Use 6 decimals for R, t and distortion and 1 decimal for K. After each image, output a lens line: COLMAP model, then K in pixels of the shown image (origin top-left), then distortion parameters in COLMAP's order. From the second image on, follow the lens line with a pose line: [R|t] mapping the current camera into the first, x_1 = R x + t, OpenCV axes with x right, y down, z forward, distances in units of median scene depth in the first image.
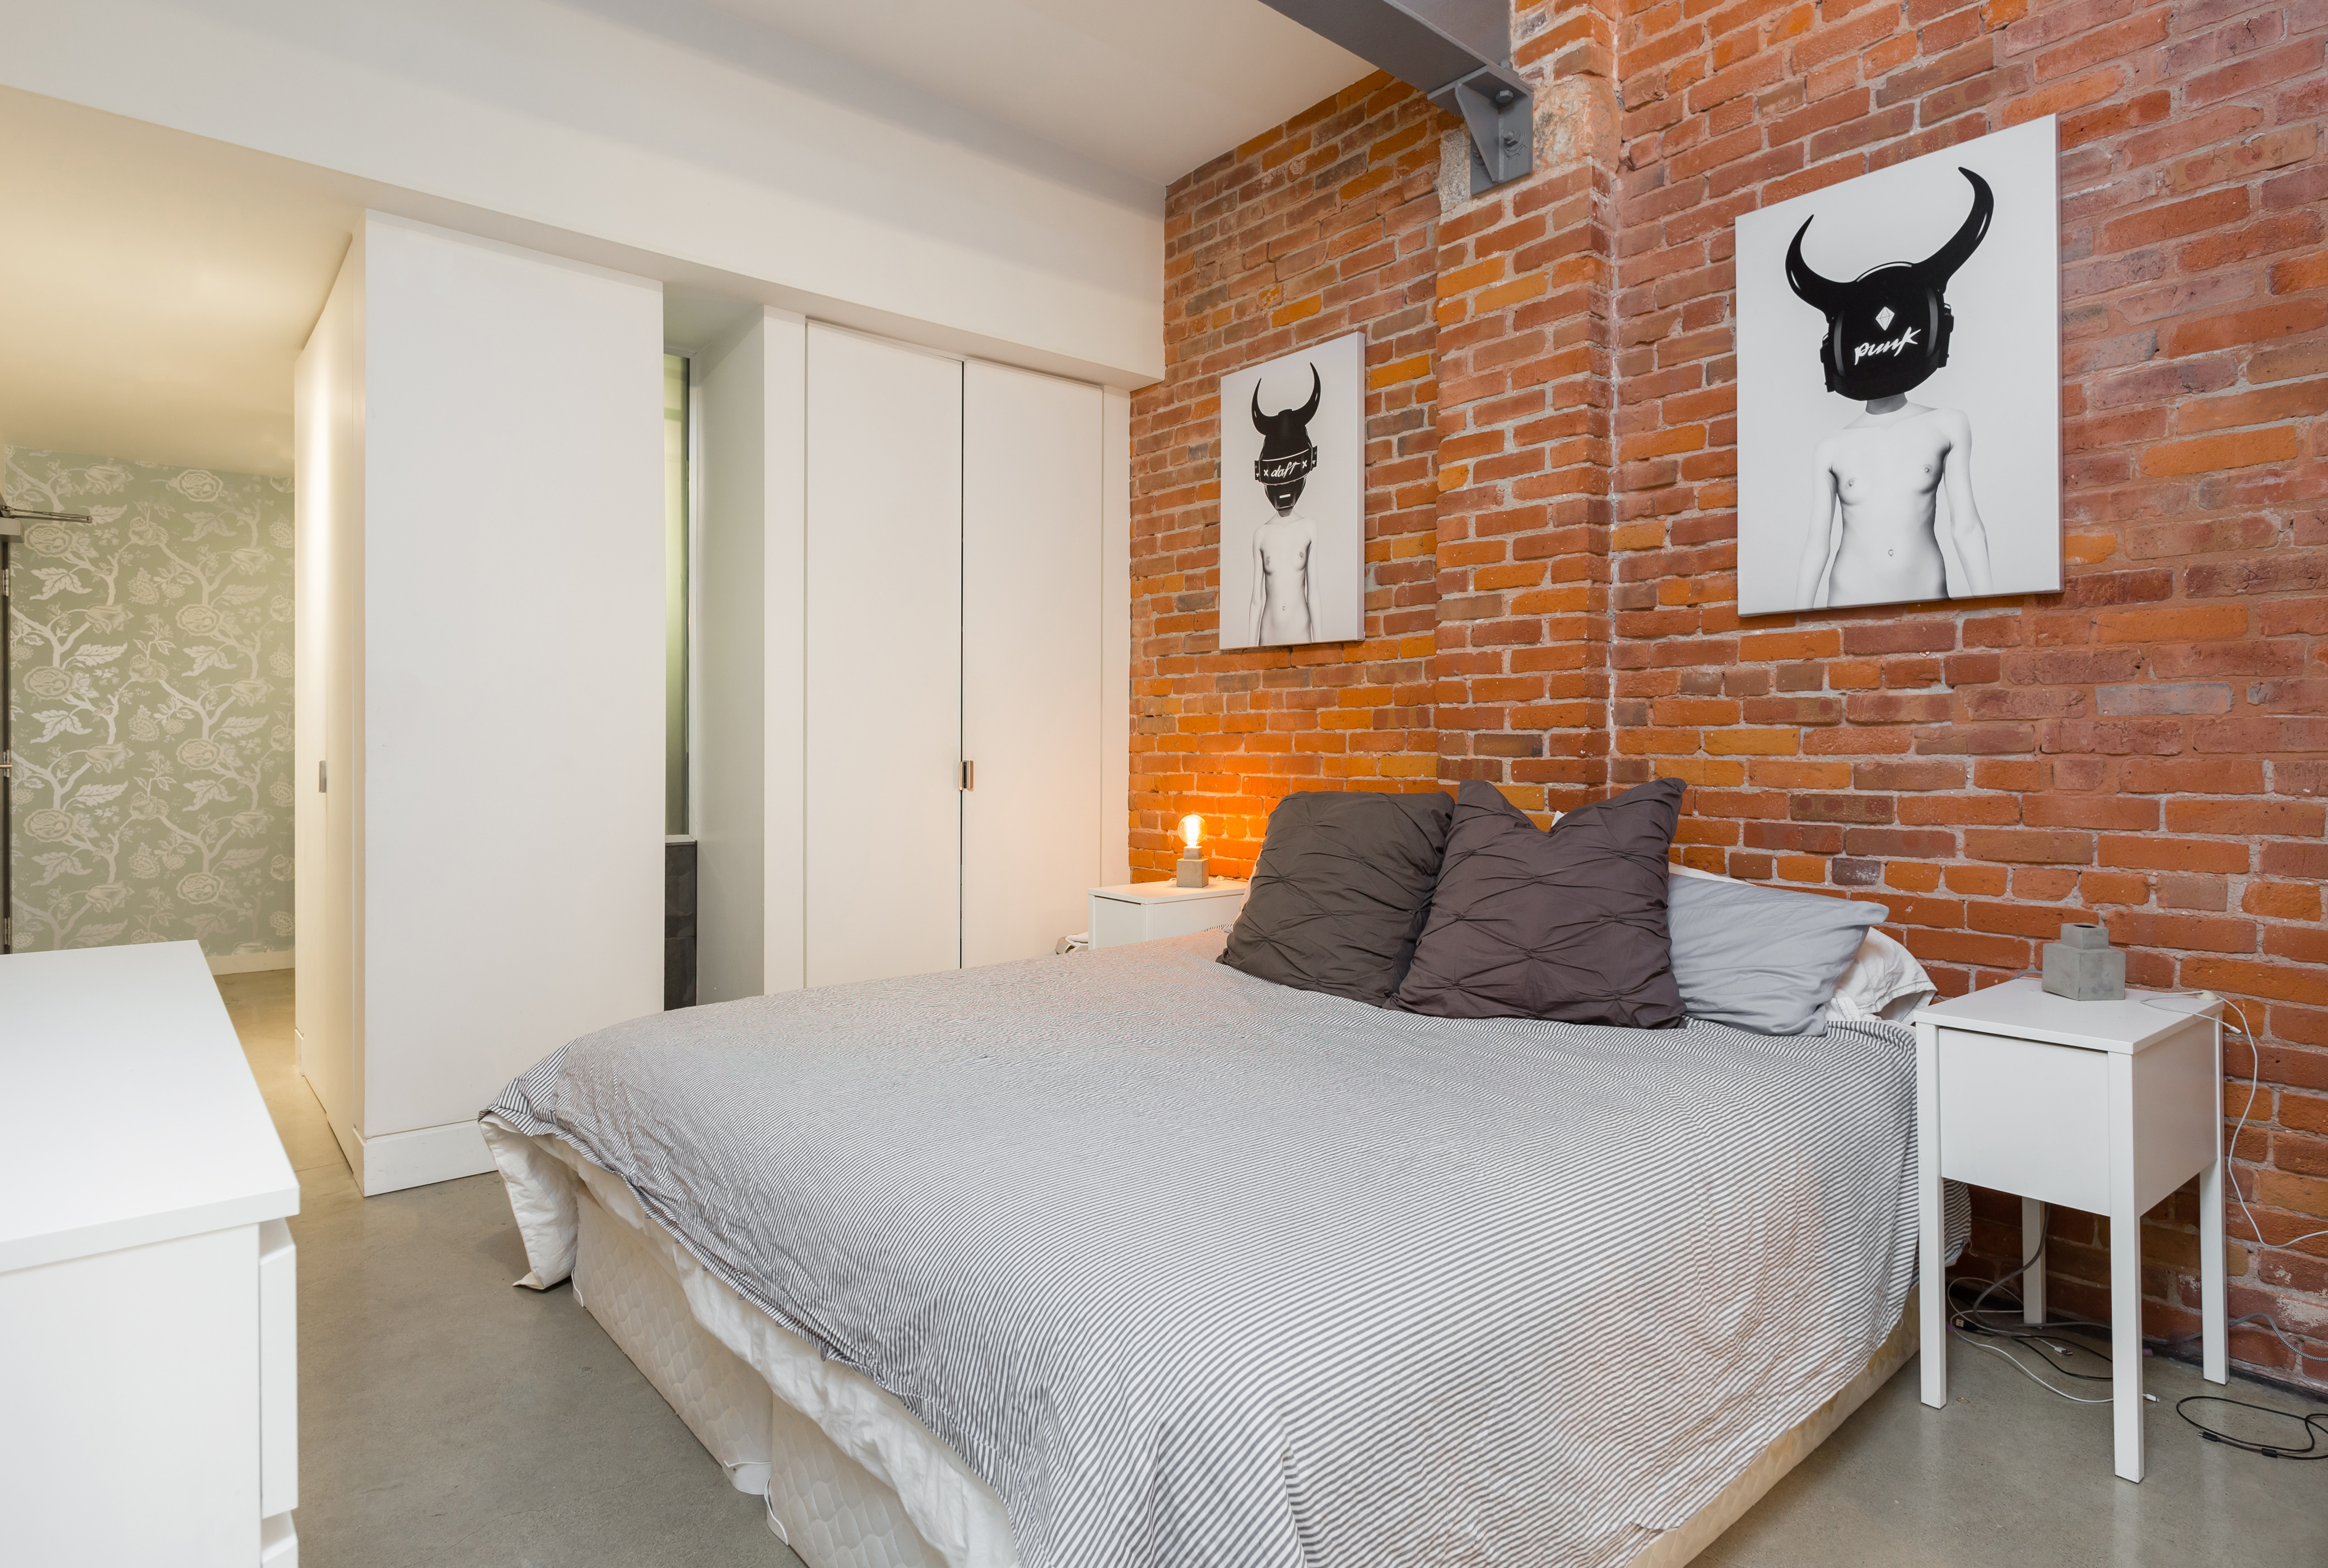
lens RADIAL K [[1228.1, 0, 1158.5], [0, 1228.1, 757.1], [0, 0, 1]] dist [0.000627, -0.003156]
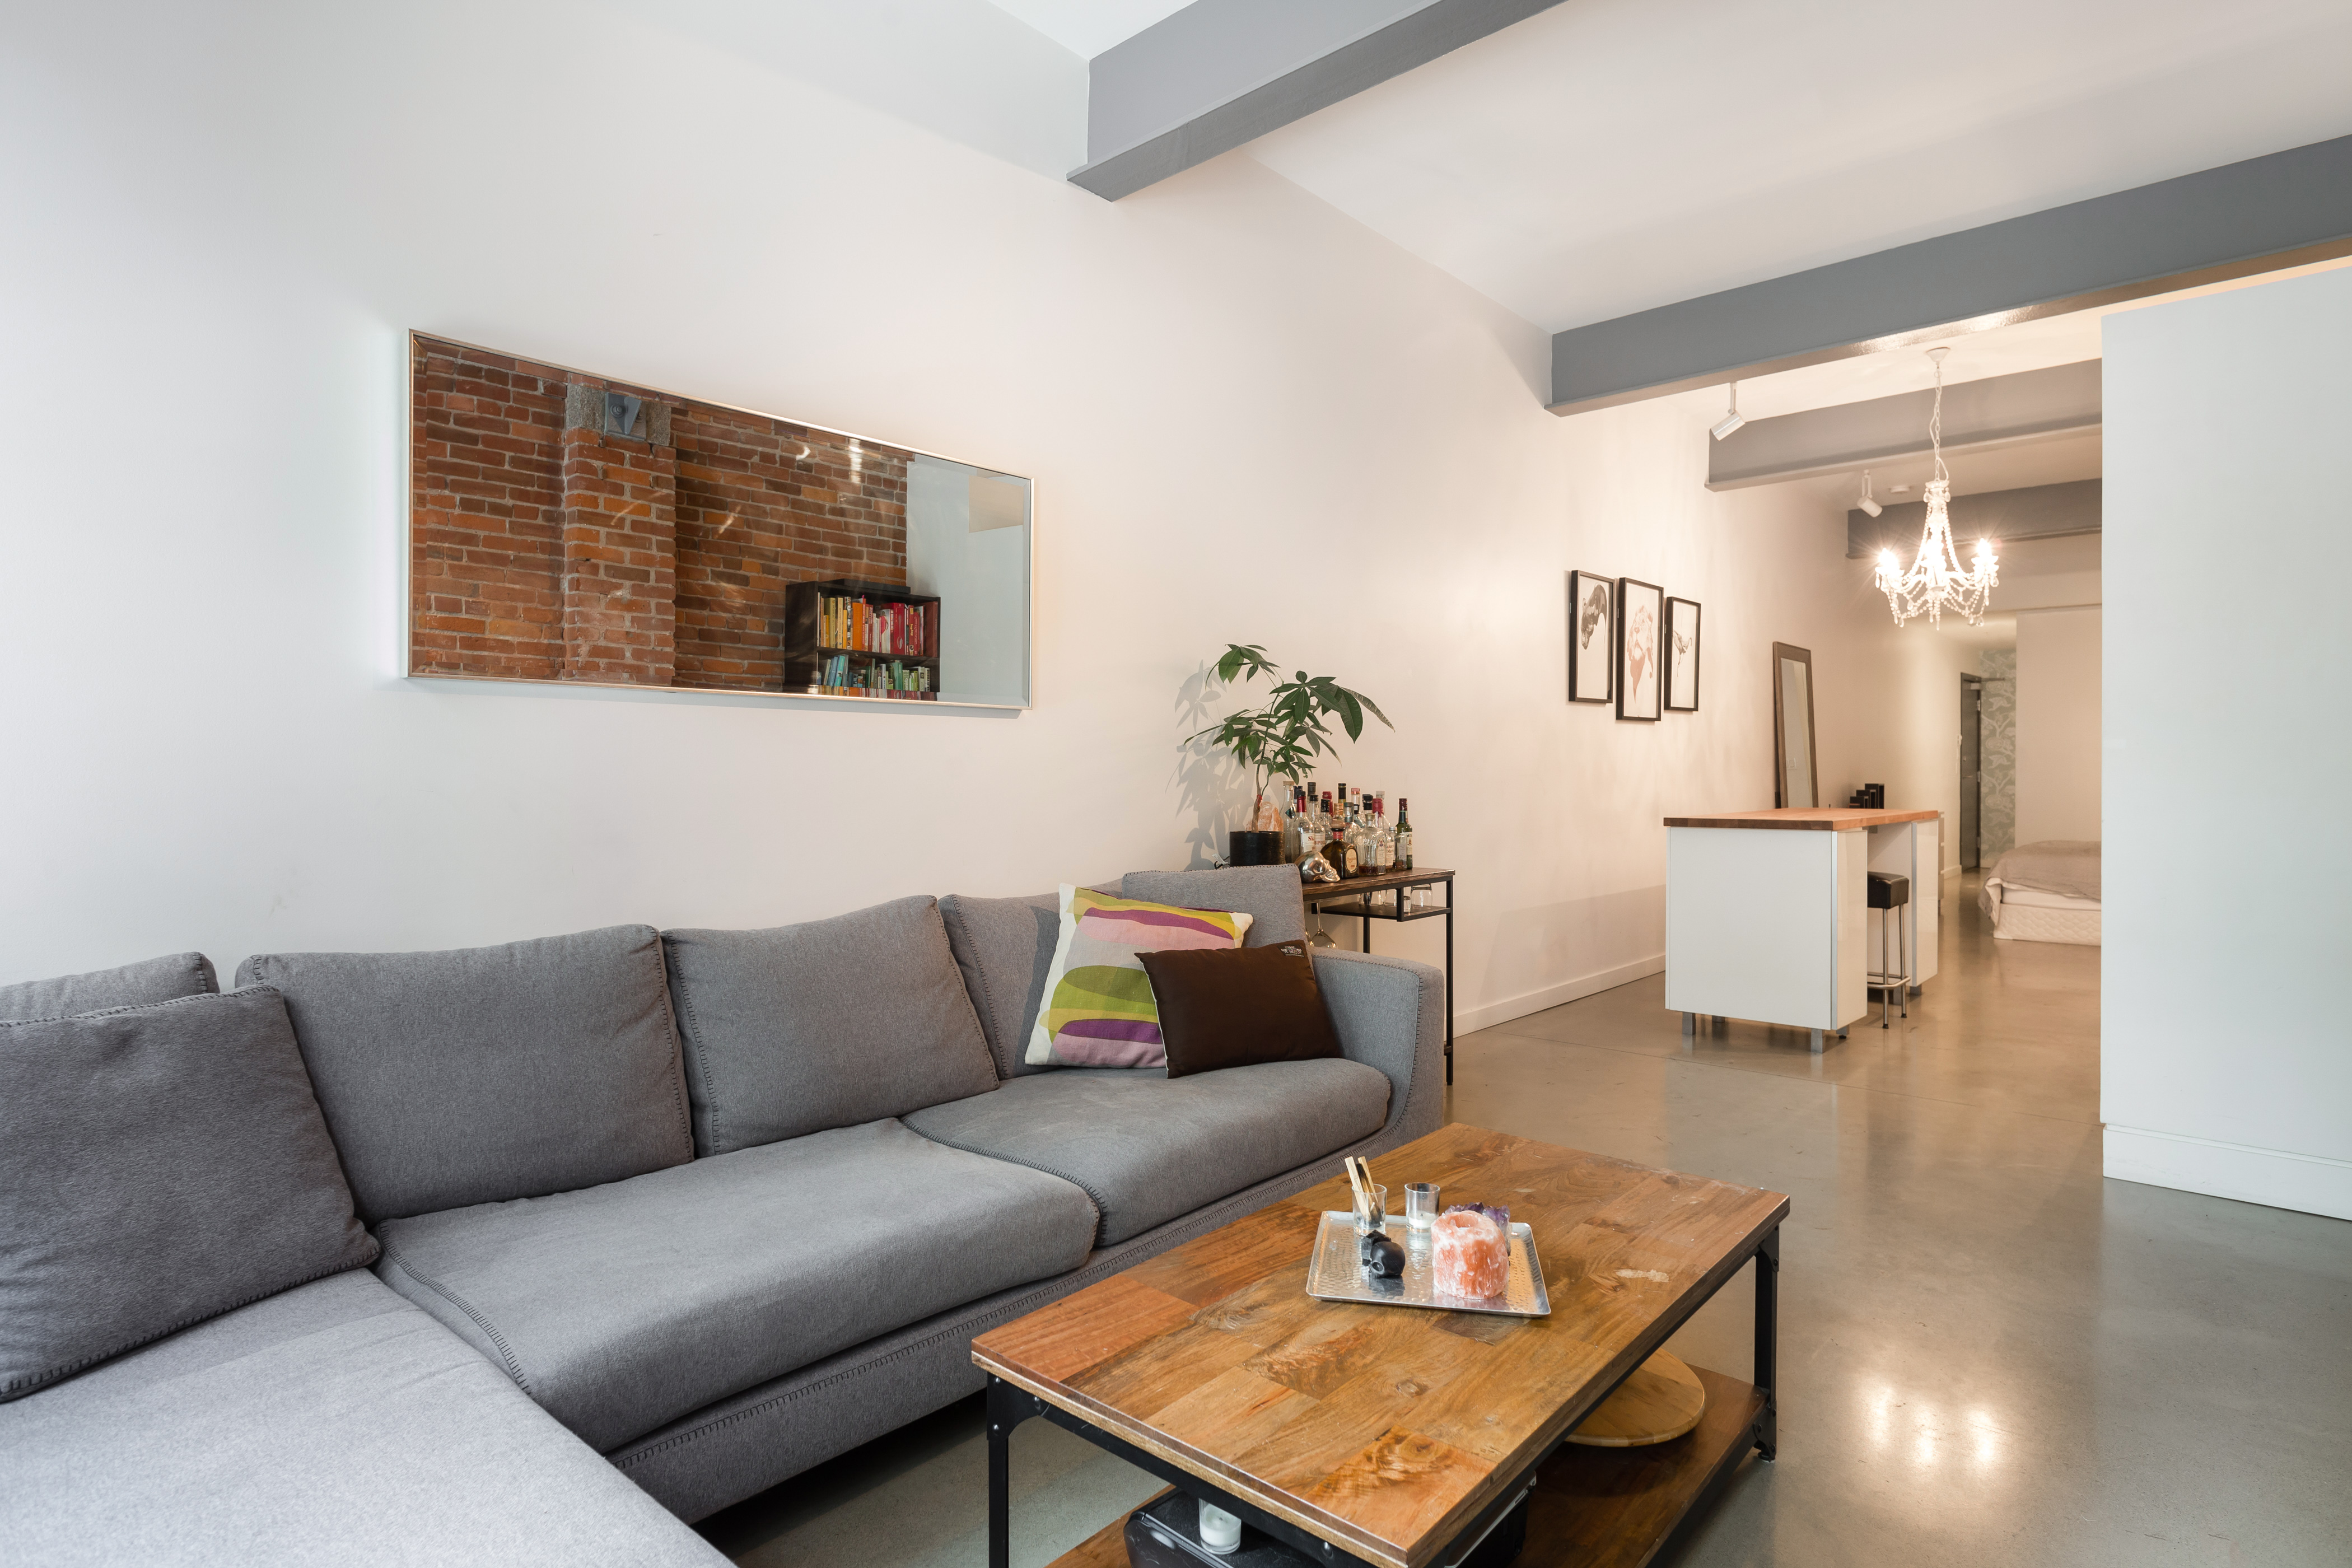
lens RADIAL K [[1221.3, 0, 1168.8], [0, 1221.3, 797.6], [0, 0, 1]] dist [0.001809, 0.000074]
pose [[0.130473, 0.015783, -0.991326, 2.229659], [-0.002157, 0.999875, 0.015636, 0.022039], [0.991449, 0.000098, 0.130491, -1.640812]]
